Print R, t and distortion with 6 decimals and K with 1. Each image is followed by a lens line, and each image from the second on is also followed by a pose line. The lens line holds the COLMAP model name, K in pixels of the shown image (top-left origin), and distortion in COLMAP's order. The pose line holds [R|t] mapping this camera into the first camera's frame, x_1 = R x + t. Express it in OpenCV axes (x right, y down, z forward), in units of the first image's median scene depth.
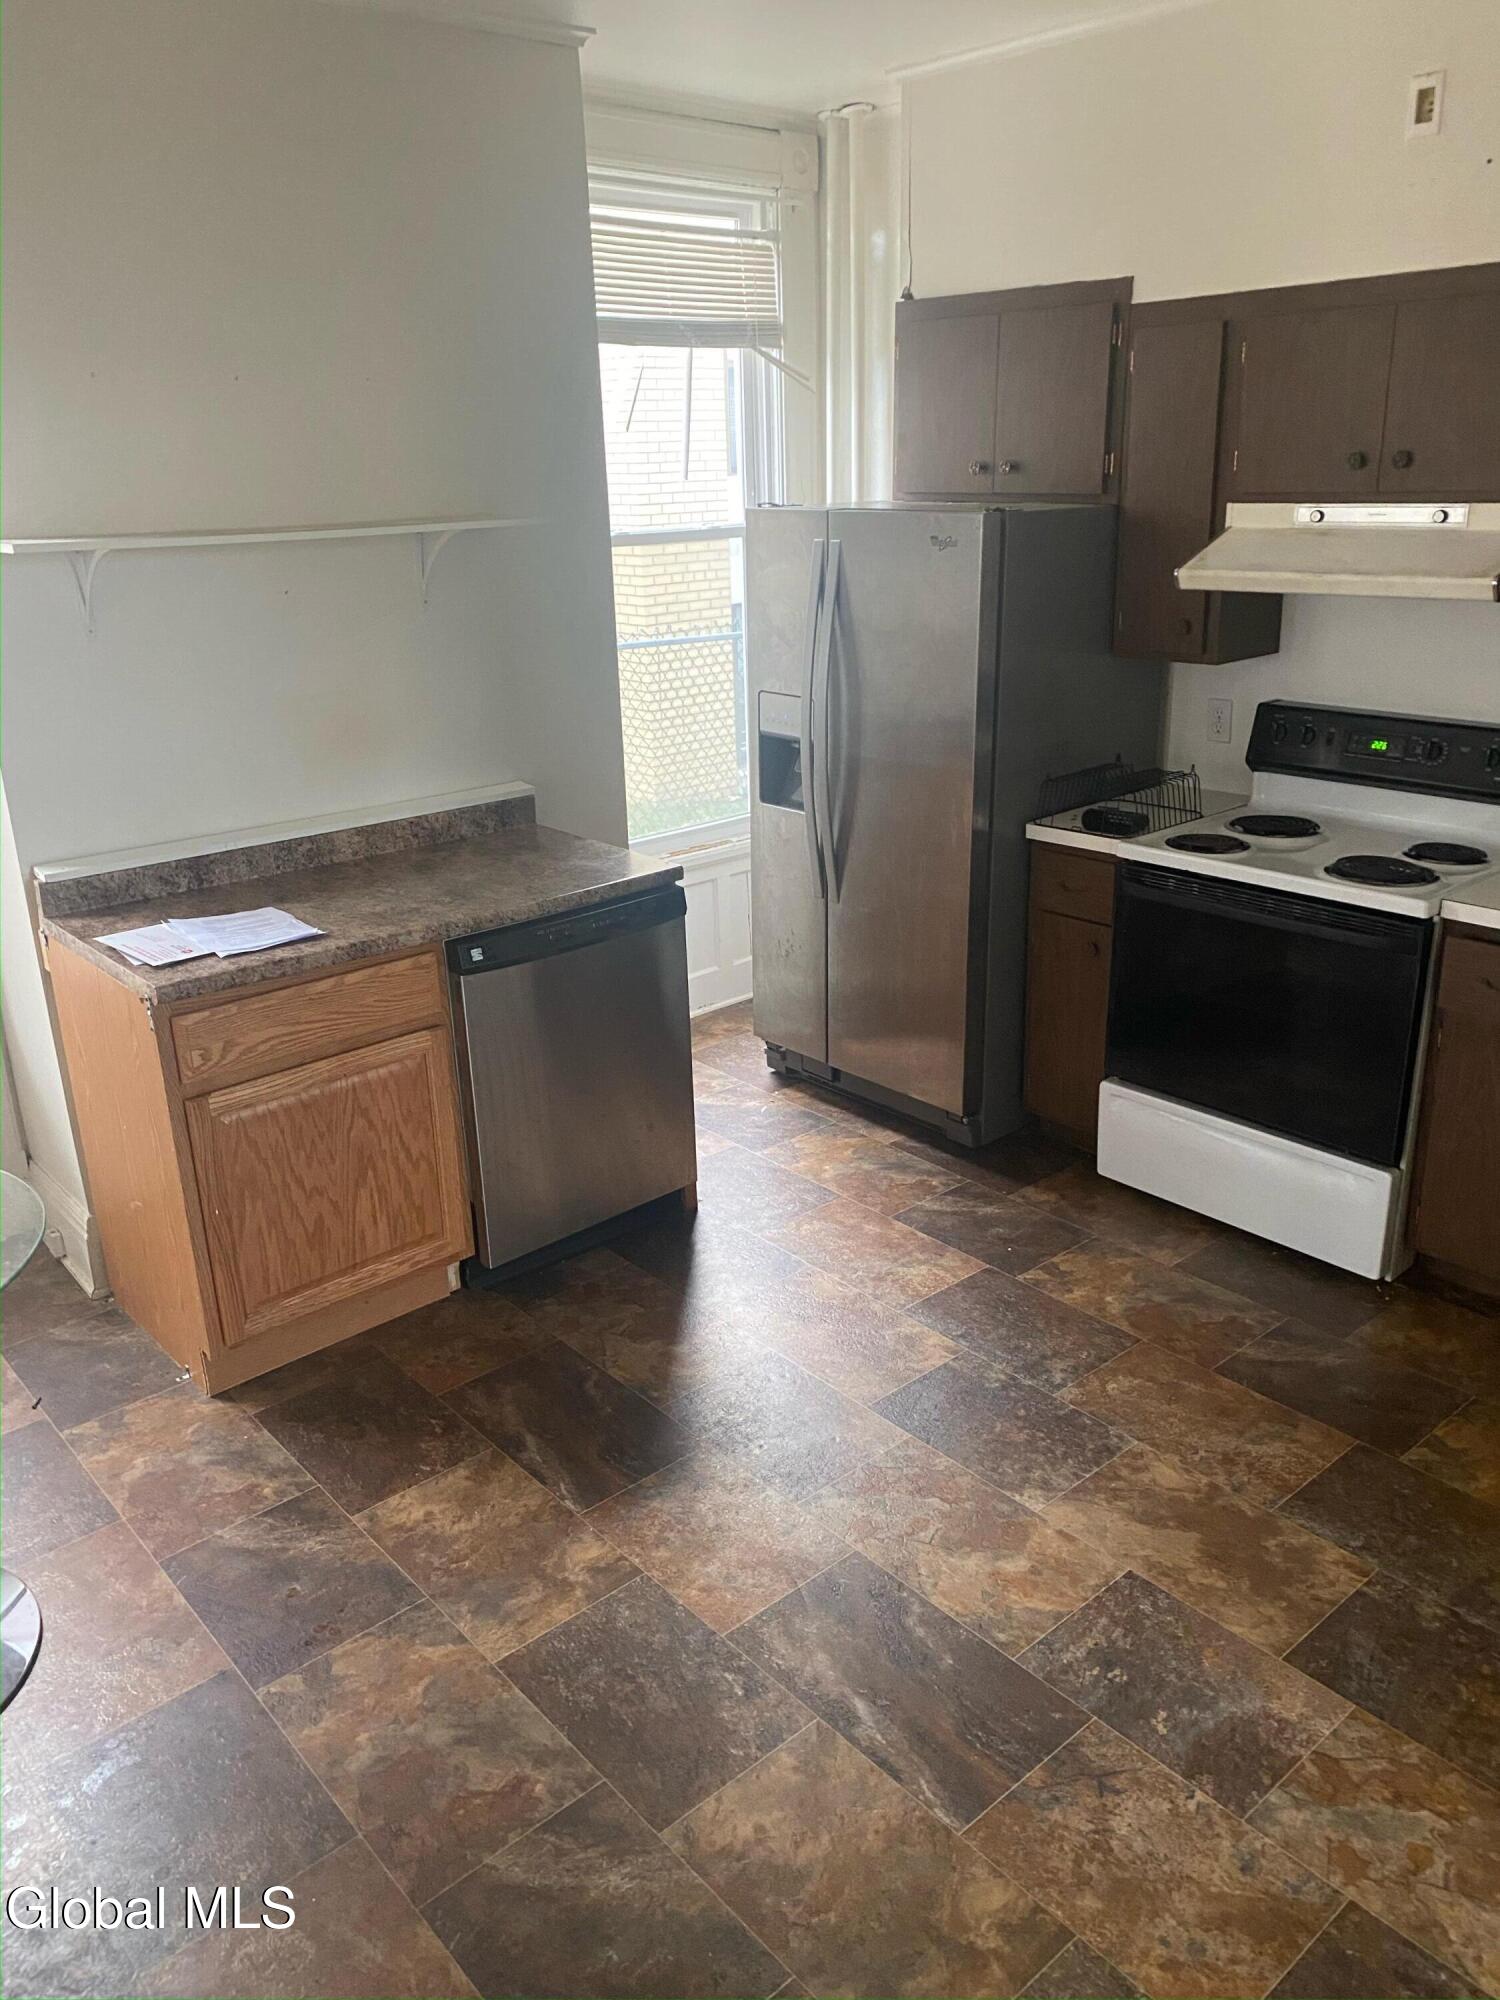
lens RADIAL K [[1520.4, 0, 750.0], [0, 1520.4, 1000.0], [0, 0, 1]] dist [0.011094, 0.002362]
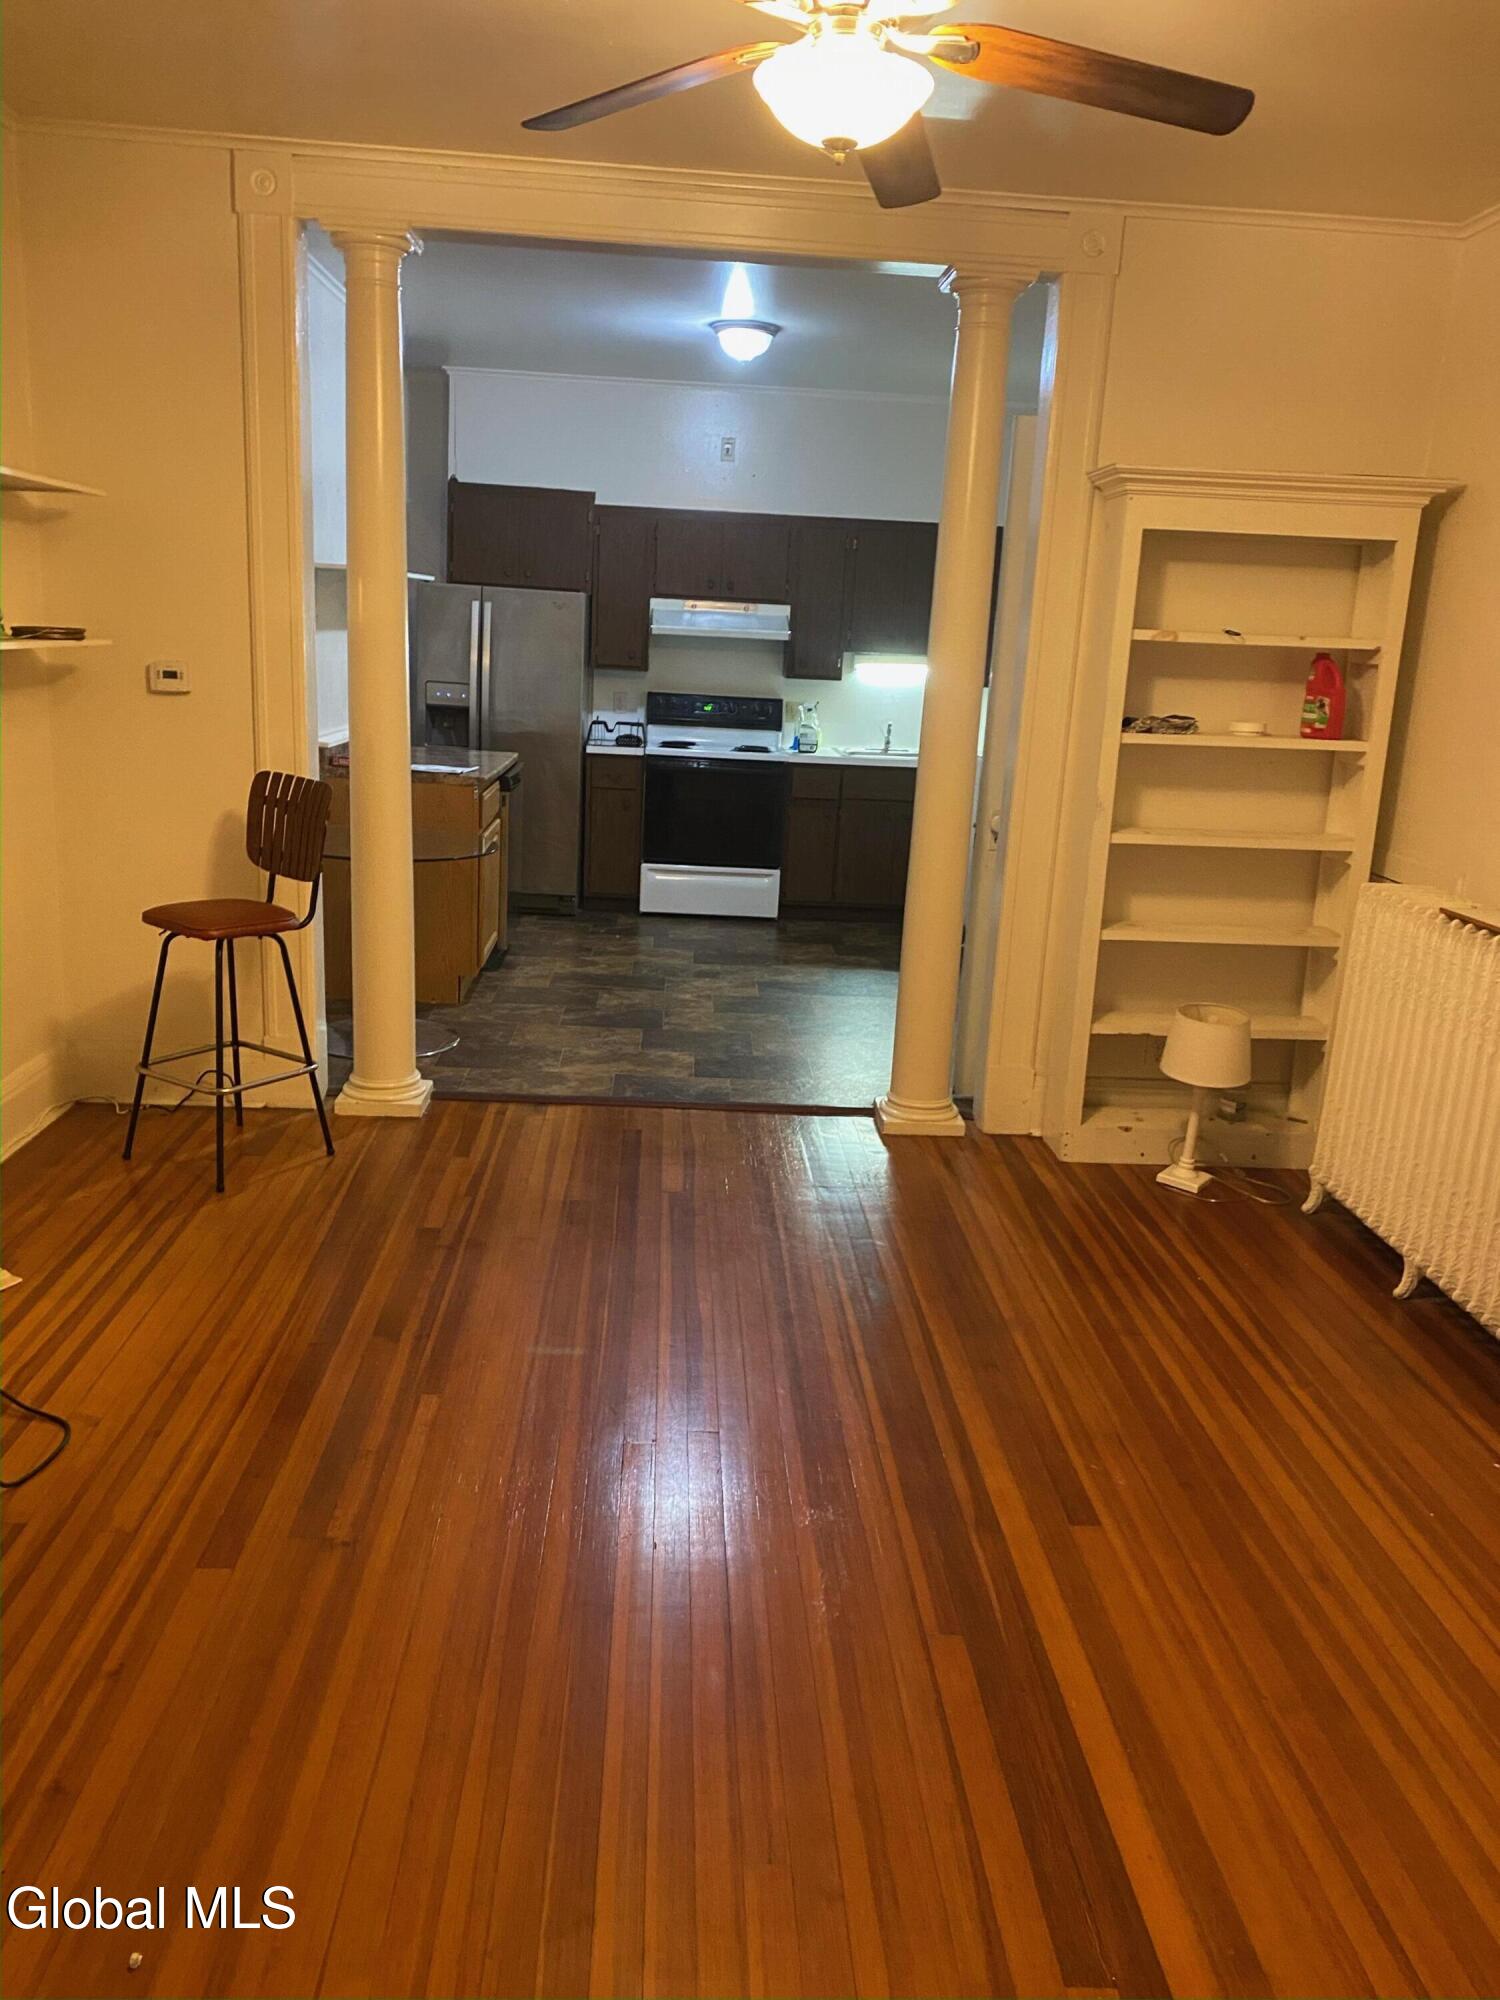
lens RADIAL K [[1496.8, 0, 750.0], [0, 1496.8, 1000.0], [0, 0, 1]] dist [0.137529, -0.259587]
pose [[0.629719, -0.134406, 0.765107, -1.467589], [0.198612, 0.980040, 0.008697, 0.283072], [-0.751004, 0.146483, 0.643844, -0.491667]]
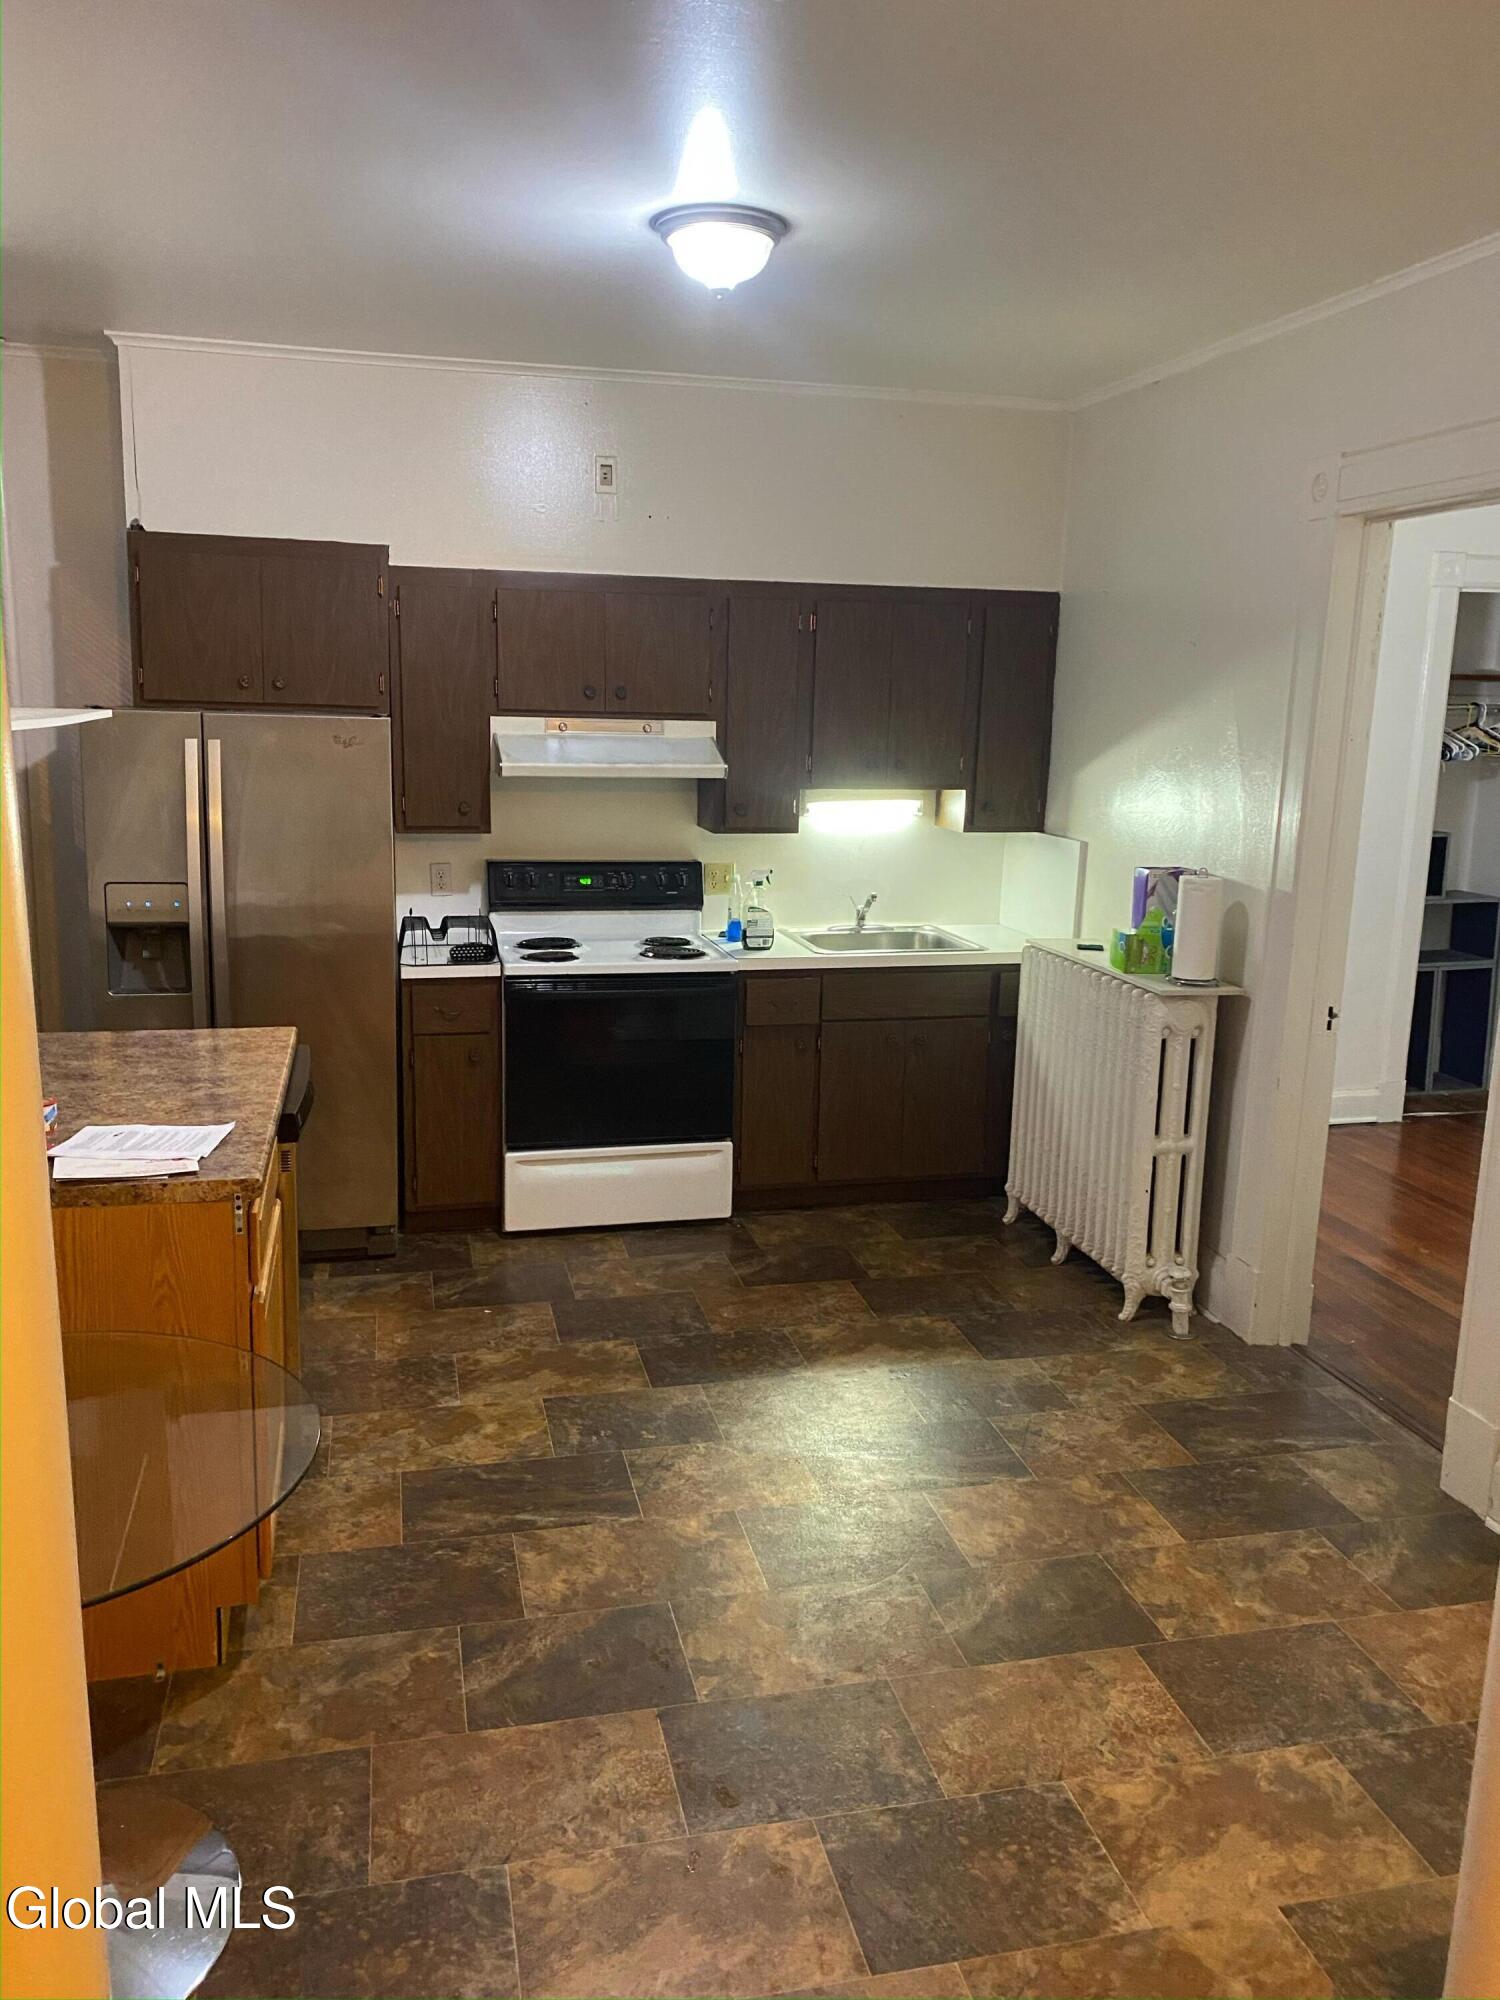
lens RADIAL K [[1496.8, 0, 750.0], [0, 1496.8, 1000.0], [0, 0, 1]] dist [0.137529, -0.259587]
pose [[0.472832, -0.142883, 0.869491, -0.842008], [0.264881, 0.964173, 0.014399, -0.039696], [-0.840397, 0.223504, 0.493739, 0.200727]]
